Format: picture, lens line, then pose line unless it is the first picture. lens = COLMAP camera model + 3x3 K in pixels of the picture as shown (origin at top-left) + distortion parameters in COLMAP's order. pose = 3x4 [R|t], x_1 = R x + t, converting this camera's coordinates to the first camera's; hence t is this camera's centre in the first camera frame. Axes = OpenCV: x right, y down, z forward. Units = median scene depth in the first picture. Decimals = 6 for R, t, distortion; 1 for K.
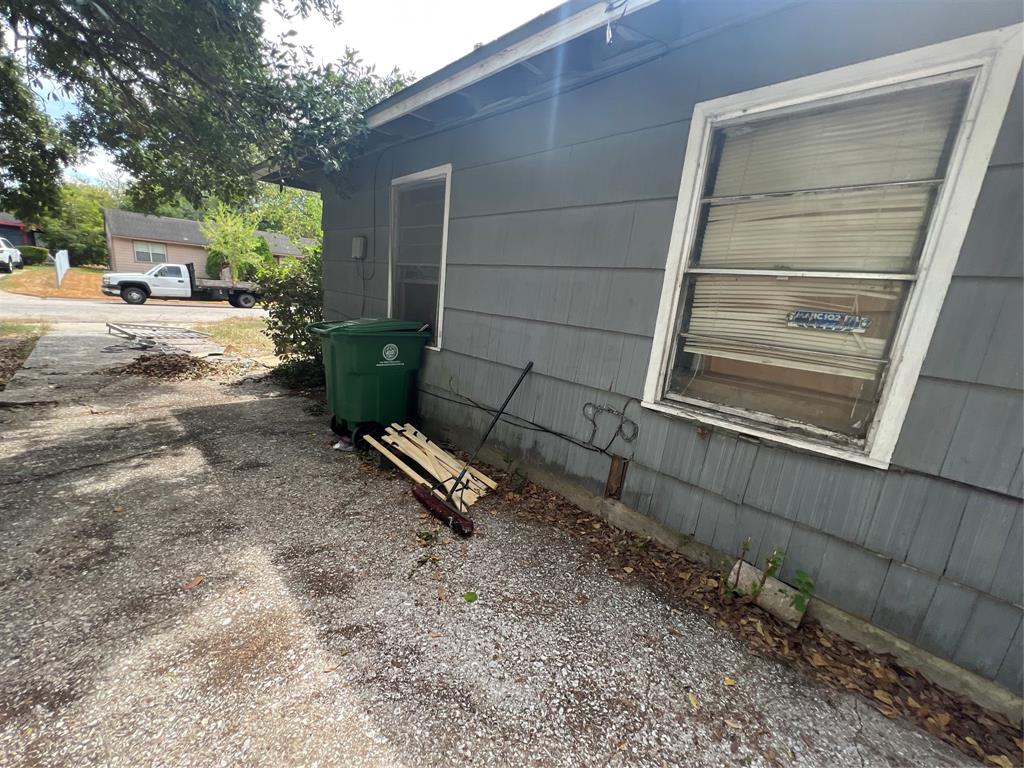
lens RADIAL K [[412.2, 0, 515.2], [0, 412.2, 385.0], [0, 0, 1]] dist [-0.001941, 0.000645]
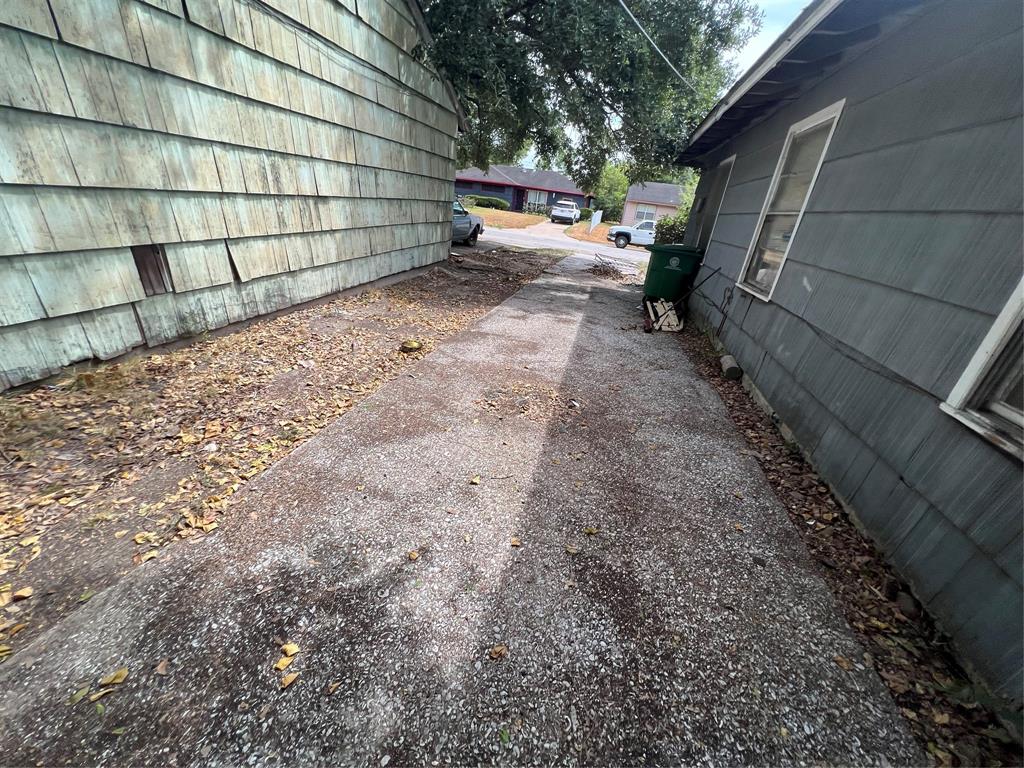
lens RADIAL K [[412.2, 0, 510.3], [0, 412.2, 386.1], [0, 0, 1]] dist [-0.001941, 0.000645]
pose [[0.524420, 0.327084, -0.786129, 0.993596], [-0.257751, 0.940936, 0.219551, 0.242099], [0.811509, 0.087489, 0.577753, -0.662353]]
